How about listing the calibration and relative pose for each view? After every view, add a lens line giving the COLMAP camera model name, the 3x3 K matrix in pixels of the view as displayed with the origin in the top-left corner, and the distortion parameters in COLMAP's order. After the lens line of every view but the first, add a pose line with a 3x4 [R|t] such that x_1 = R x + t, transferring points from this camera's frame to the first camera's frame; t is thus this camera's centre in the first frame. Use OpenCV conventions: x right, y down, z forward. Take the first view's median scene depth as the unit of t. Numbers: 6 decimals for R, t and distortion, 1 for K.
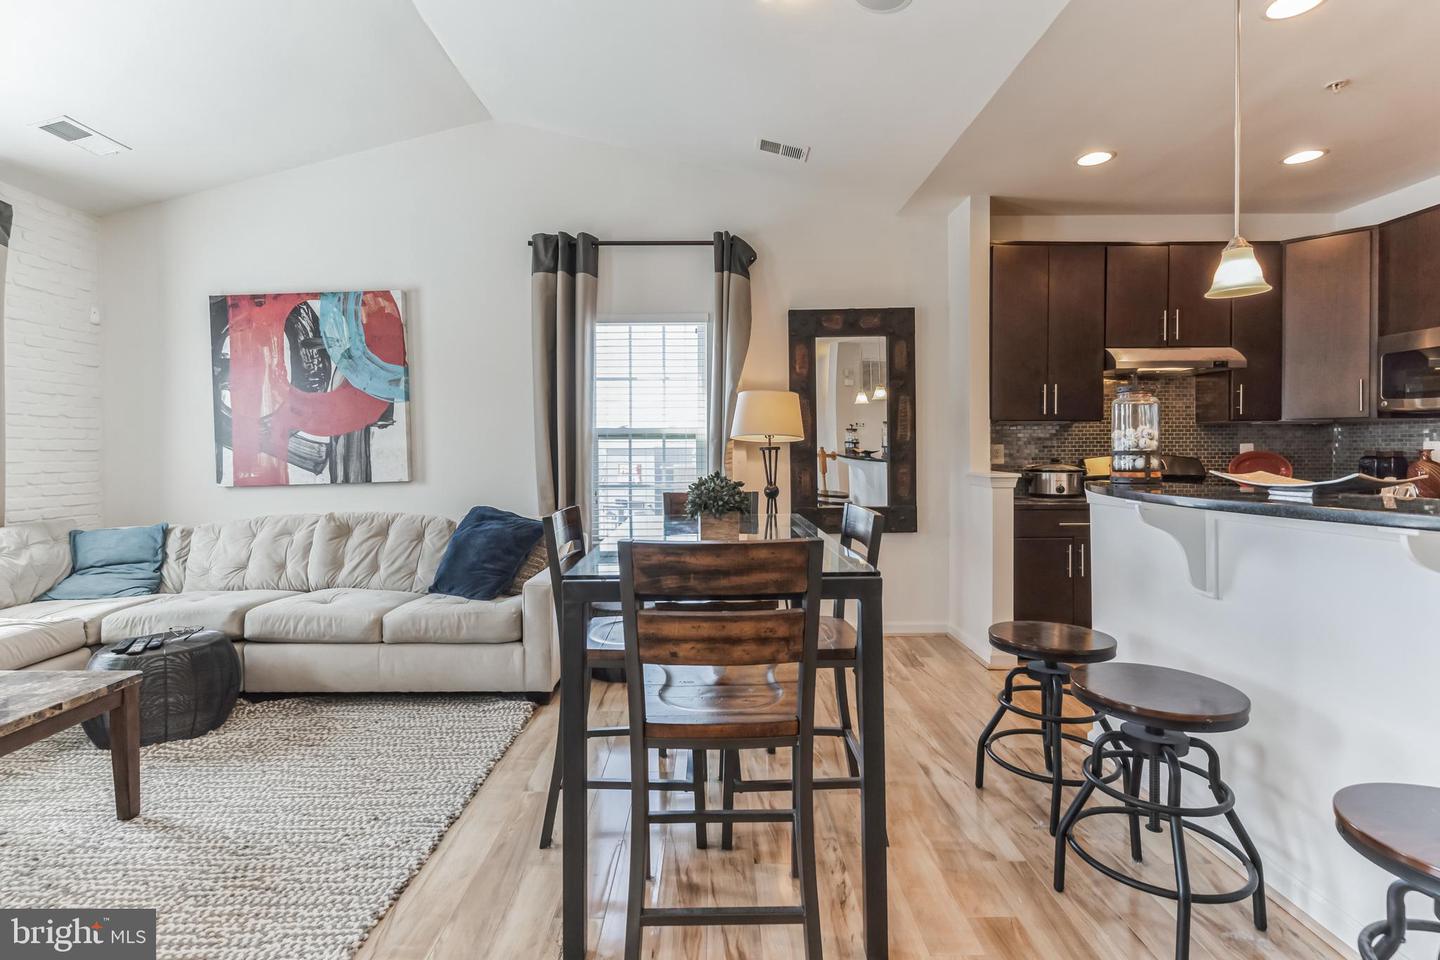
lens RADIAL K [[696.4, 0, 715.1], [0, 696.4, 457.2], [0, 0, 1]] dist [0.001310, -0.001096]
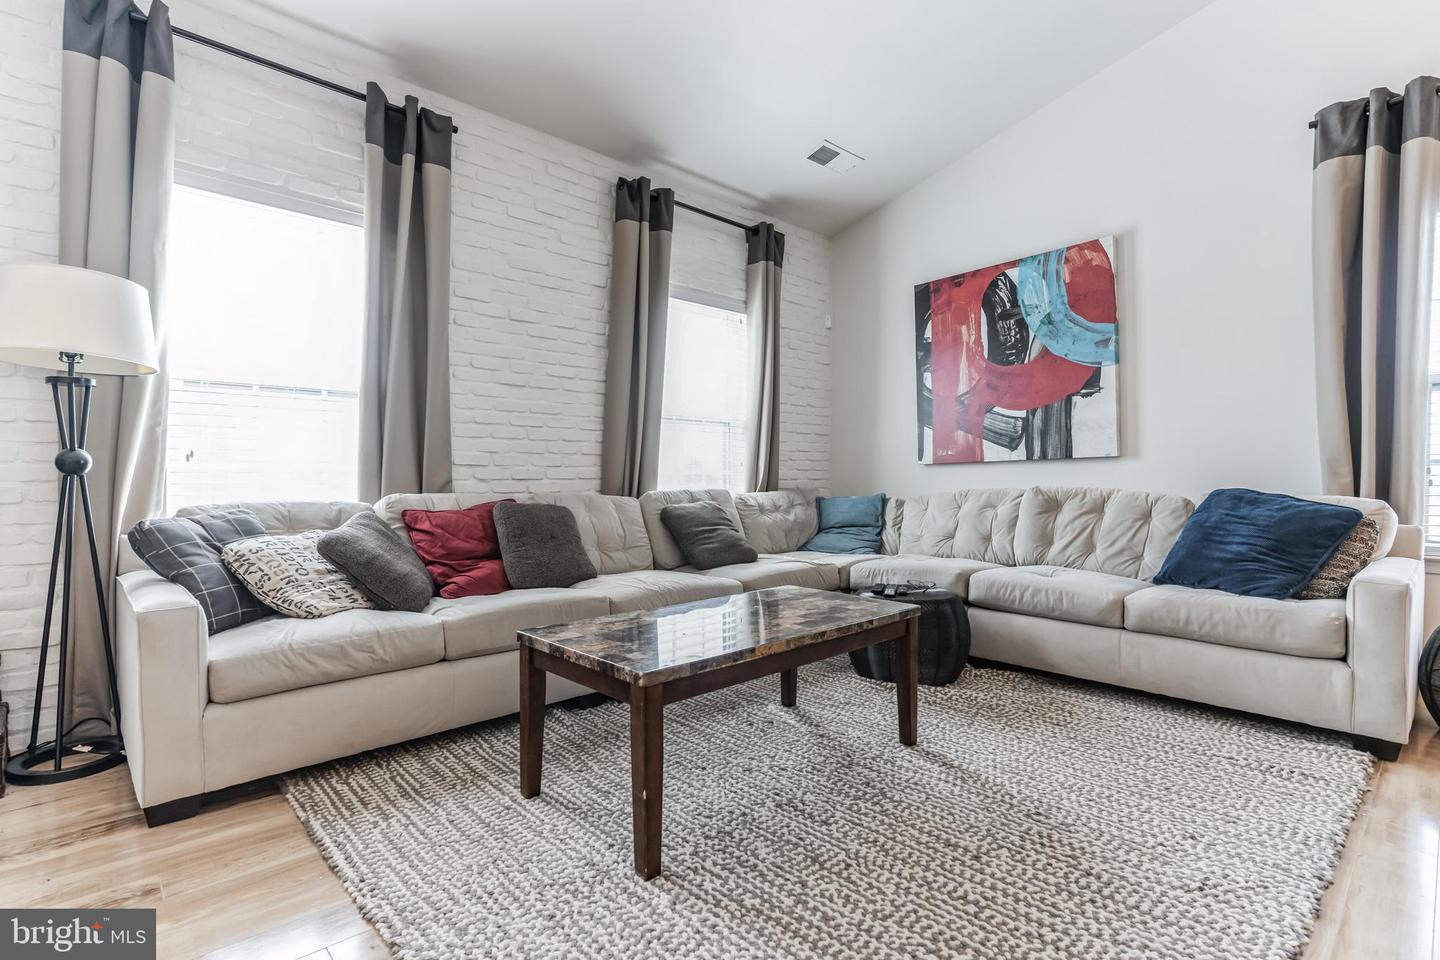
lens RADIAL K [[692.7, 0, 707.7], [0, 692.7, 486.7], [0, 0, 1]] dist [0.002506, 0.001003]
pose [[0.676979, 0.015957, -0.735830, -0.152103], [-0.005840, 0.999850, 0.016309, 0.061930], [0.735979, -0.006743, 0.676970, 0.041694]]
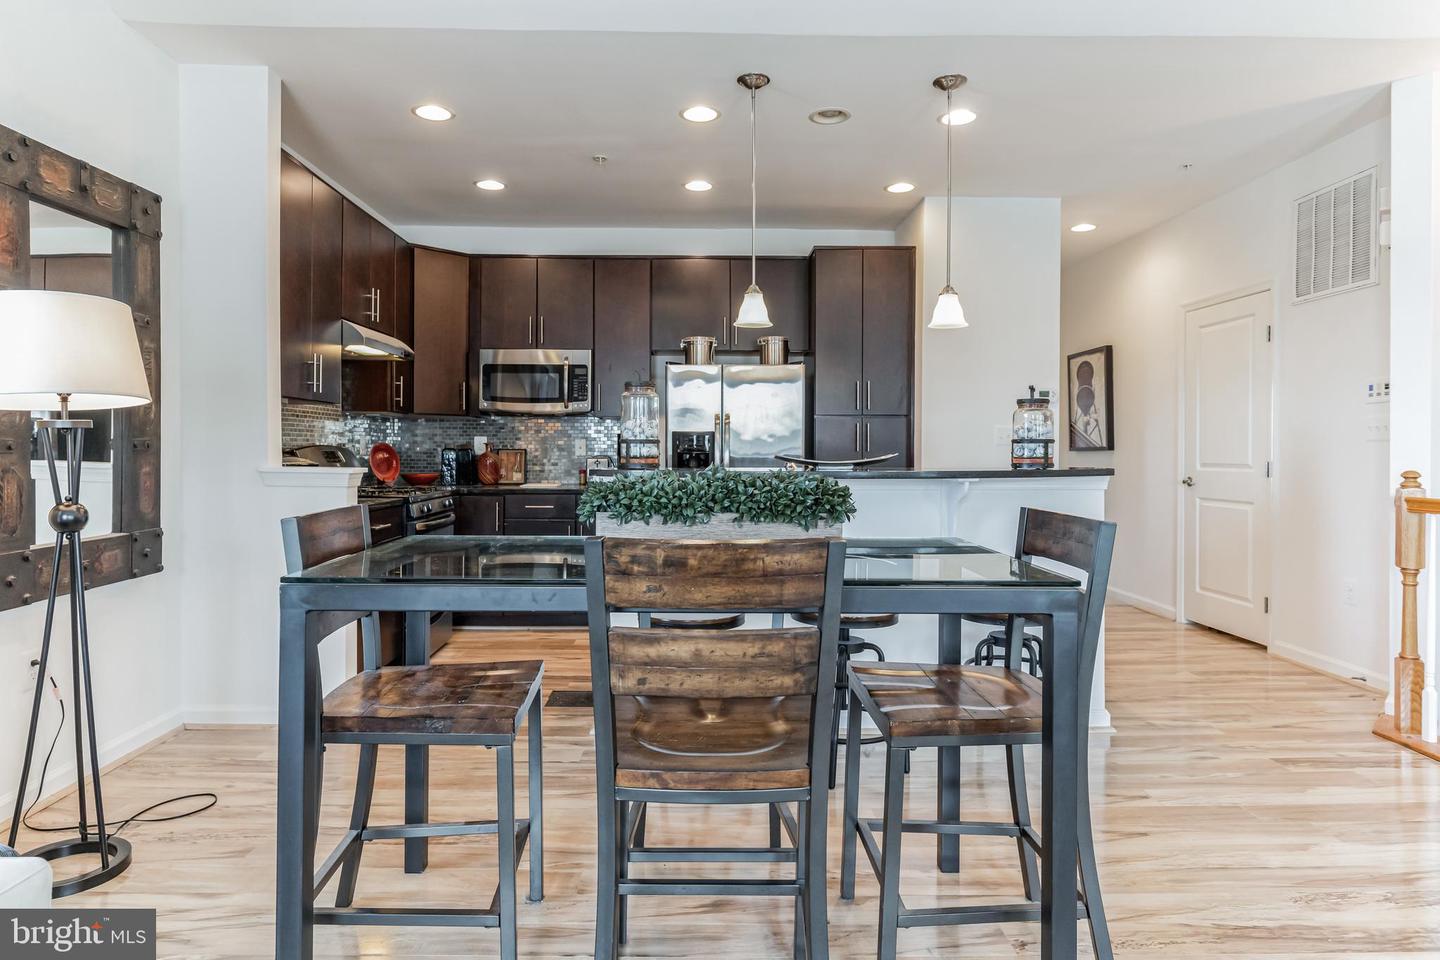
lens RADIAL K [[862.9, 0, 712.5], [0, 862.9, 450.8], [0, 0, 1]] dist [0.015155, 0.000012]
pose [[-0.016261, 0.002262, 0.999865, -0.466671], [0.003612, 0.999991, -0.002204, 0.007203], [-0.999861, 0.003576, -0.016269, 0.539074]]
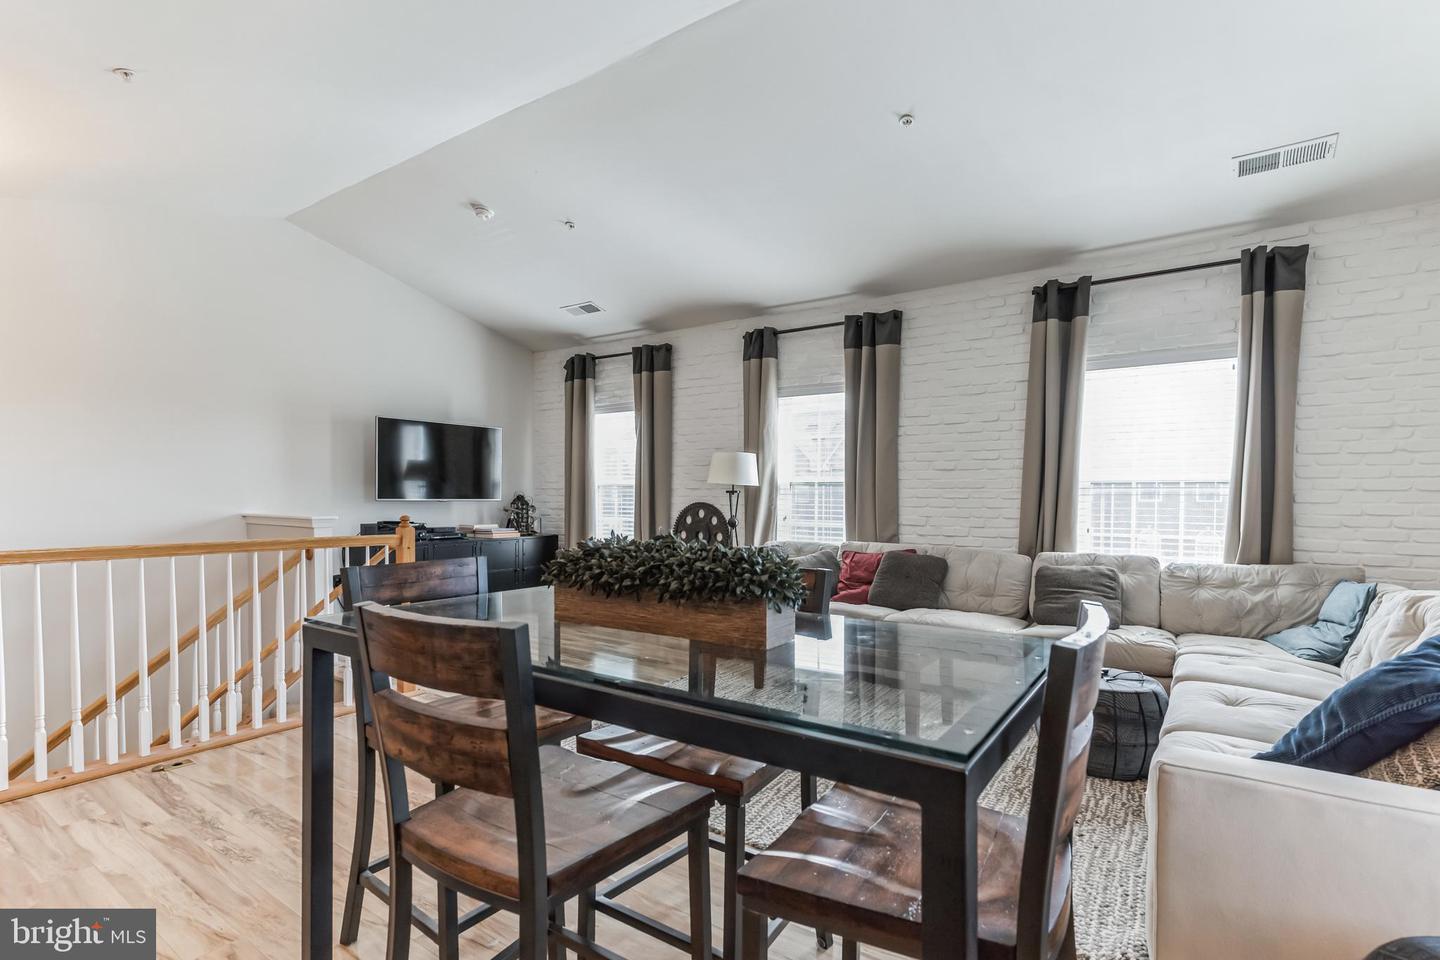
lens RADIAL K [[695.7, 0, 714.8], [0, 695.7, 510.0], [0, 0, 1]] dist [-0.000213, 0.000323]
pose [[-0.576611, 0.015999, -0.816862, 0.262016], [-0.007701, 0.999657, 0.025016, -0.000582], [0.816983, 0.020715, -0.576290, 0.771940]]
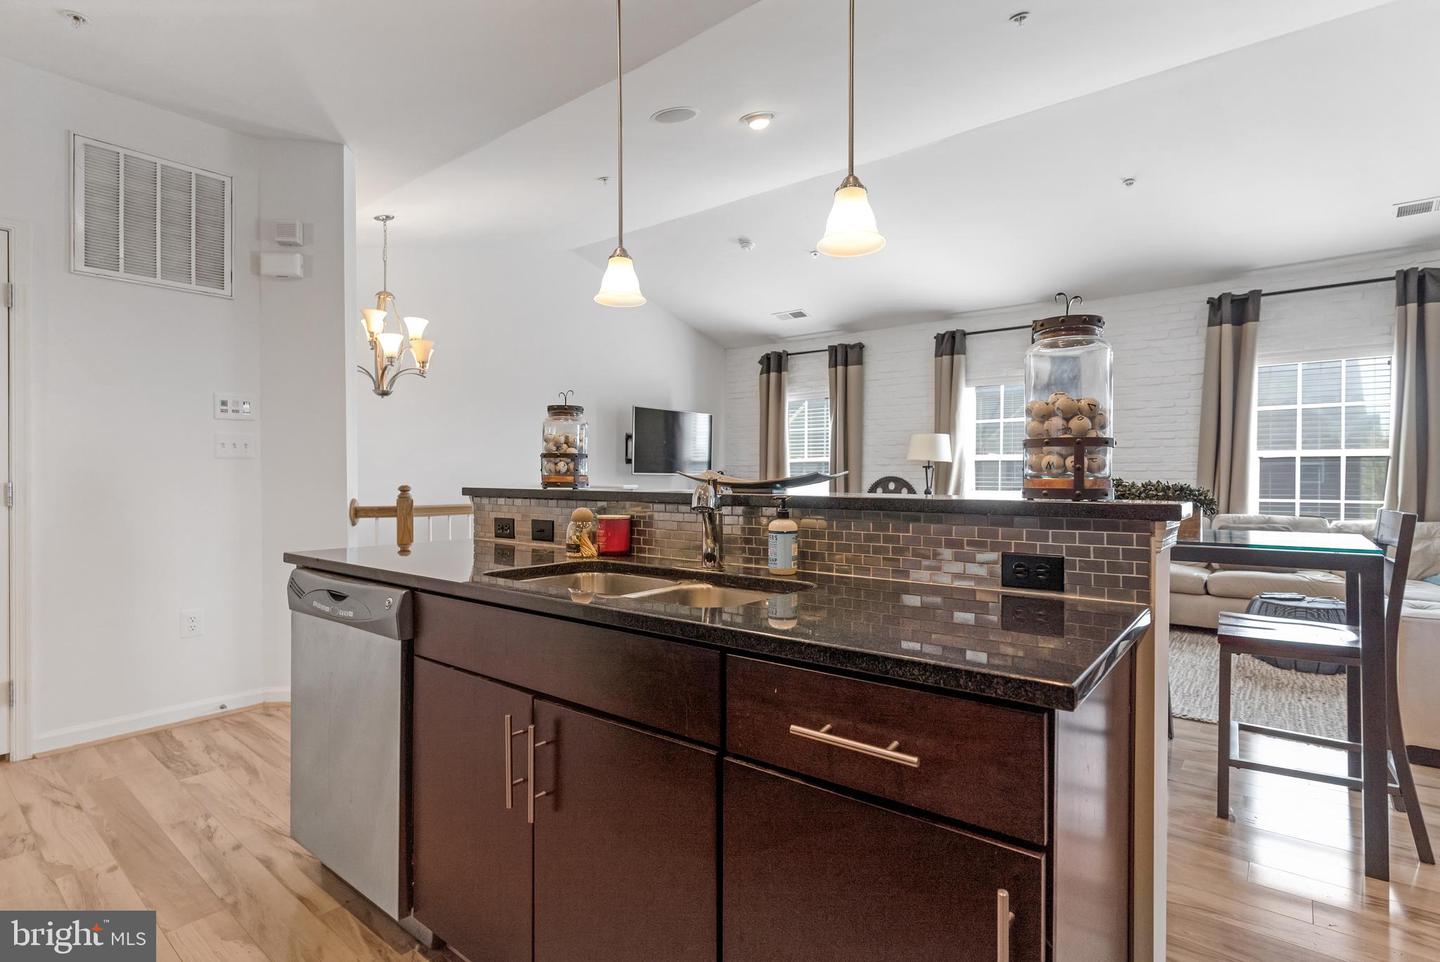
lens RADIAL K [[705.1, 0, 711.7], [0, 705.1, 478.3], [0, 0, 1]] dist [-0.000813, -0.000913]
pose [[-0.634249, 0.005492, -0.773109, 0.708734], [-0.003233, 0.999947, 0.009756, 0.009162], [0.773122, 0.008687, -0.634198, 0.673261]]
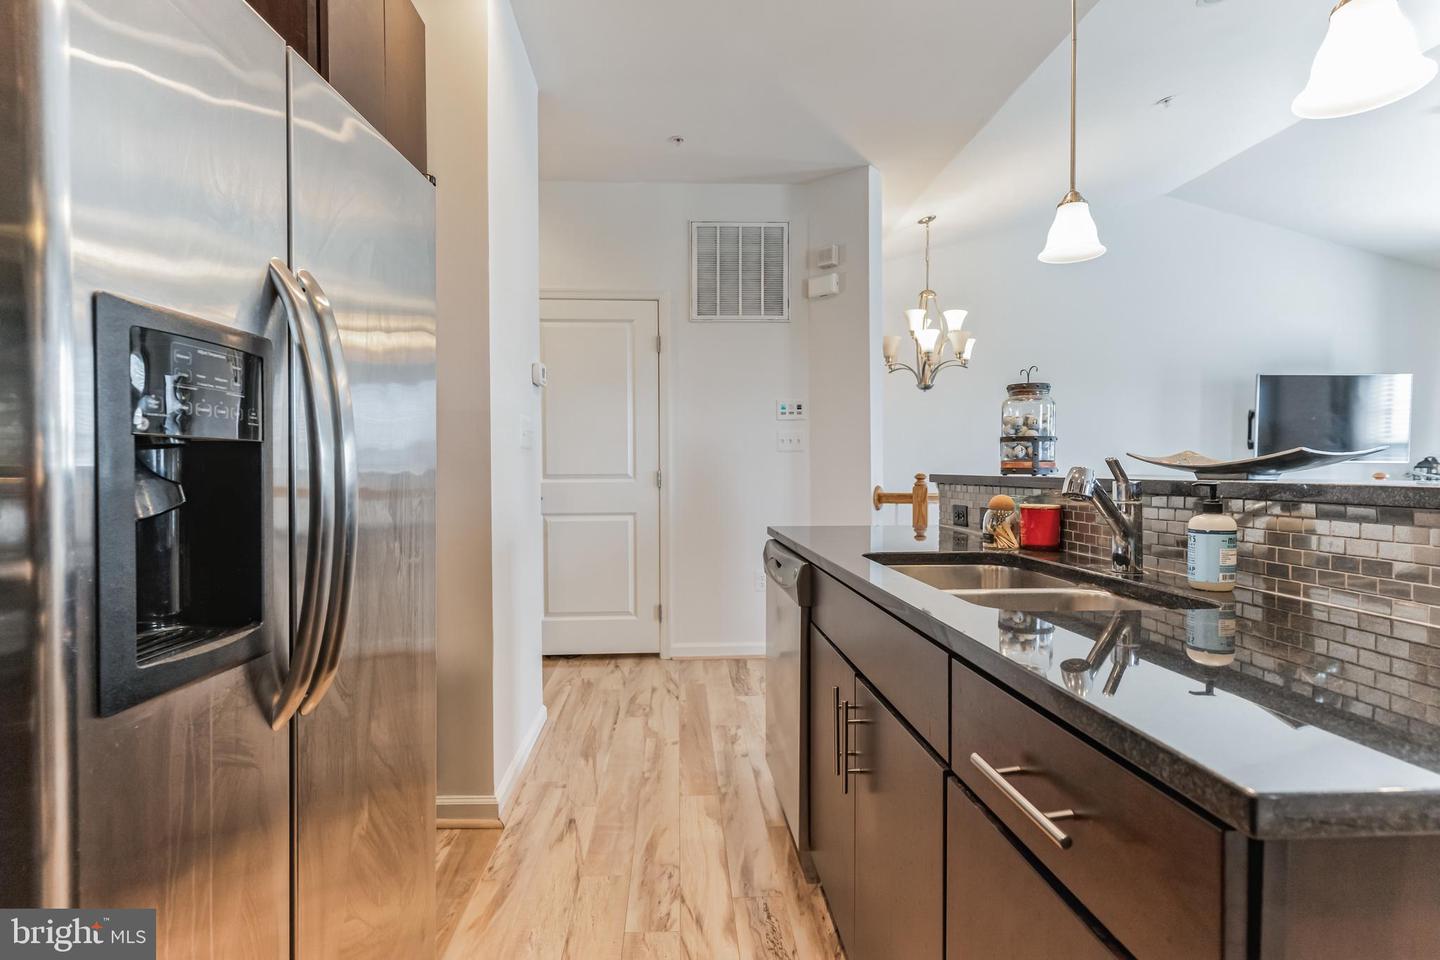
lens RADIAL K [[709.1, 0, 711.7], [0, 709.1, 486.2], [0, 0, 1]] dist [0.000783, 0.000029]
pose [[-0.998830, 0.009223, -0.047467, 0.599918], [0.007829, 0.999535, 0.029476, 0.014199], [0.047717, 0.029070, -0.998438, 0.728376]]
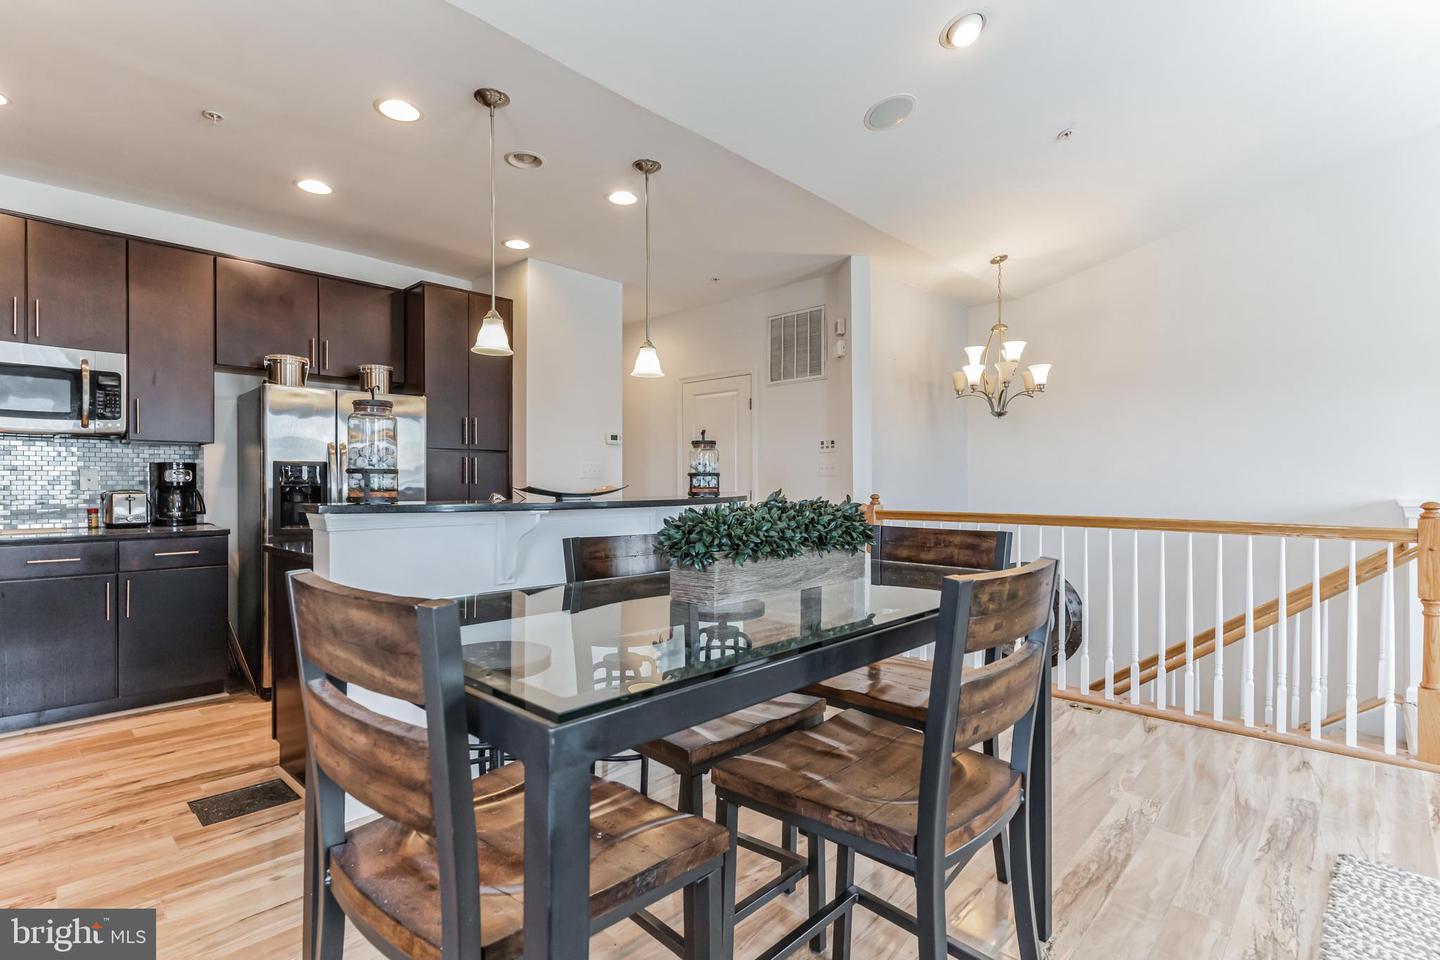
lens RADIAL K [[692.7, 0, 707.7], [0, 692.7, 486.7], [0, 0, 1]] dist [0.002506, 0.001003]
pose [[-0.720167, 0.001419, 0.693800, -0.224952], [0.006909, 0.999963, 0.005127, 0.007574], [-0.693767, 0.008485, -0.720150, 0.811450]]
